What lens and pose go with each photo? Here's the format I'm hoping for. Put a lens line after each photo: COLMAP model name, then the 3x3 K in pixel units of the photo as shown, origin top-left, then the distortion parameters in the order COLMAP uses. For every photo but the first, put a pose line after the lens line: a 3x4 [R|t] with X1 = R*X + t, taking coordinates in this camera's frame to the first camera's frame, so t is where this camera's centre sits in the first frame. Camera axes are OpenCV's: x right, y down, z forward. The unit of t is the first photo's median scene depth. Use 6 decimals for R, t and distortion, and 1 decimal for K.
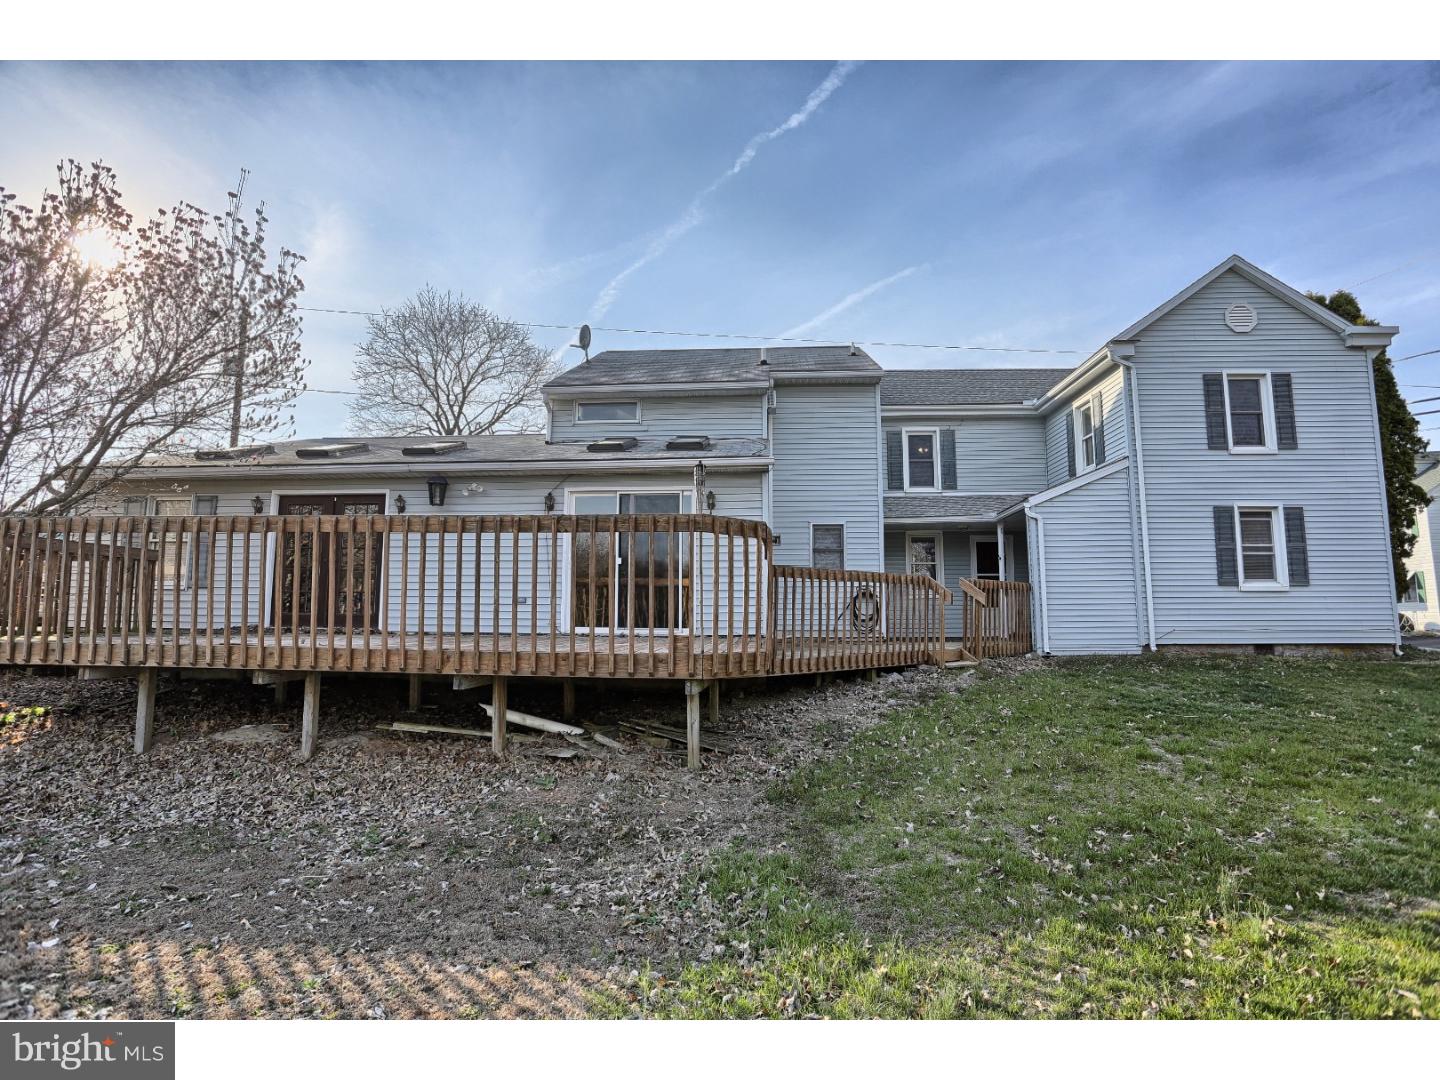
lens RADIAL K [[700.4, 0, 720.0], [0, 700.4, 536.3], [0, 0, 1]] dist [-0.073790, 0.029676]
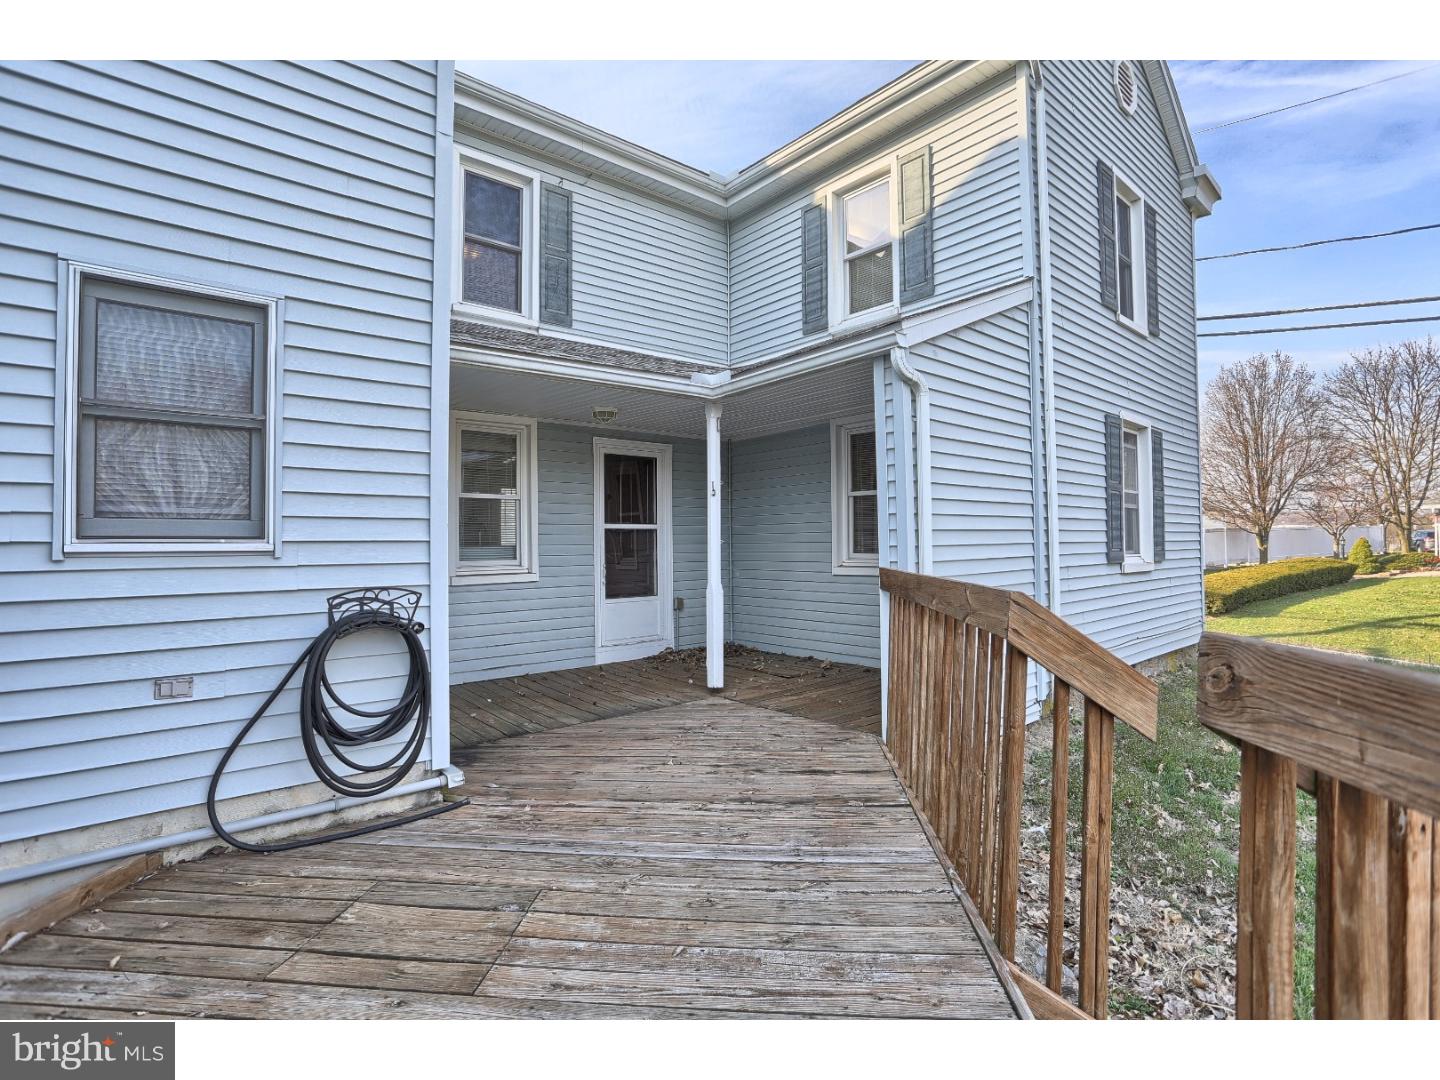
lens RADIAL K [[700.4, 0, 720.0], [0, 700.4, 536.3], [0, 0, 1]] dist [-0.073790, 0.029676]
pose [[0.726675, -0.002782, 0.686976, 0.109967], [-0.070125, 0.994468, 0.078205, 0.022632], [-0.683393, -0.105004, 0.722460, 0.614787]]
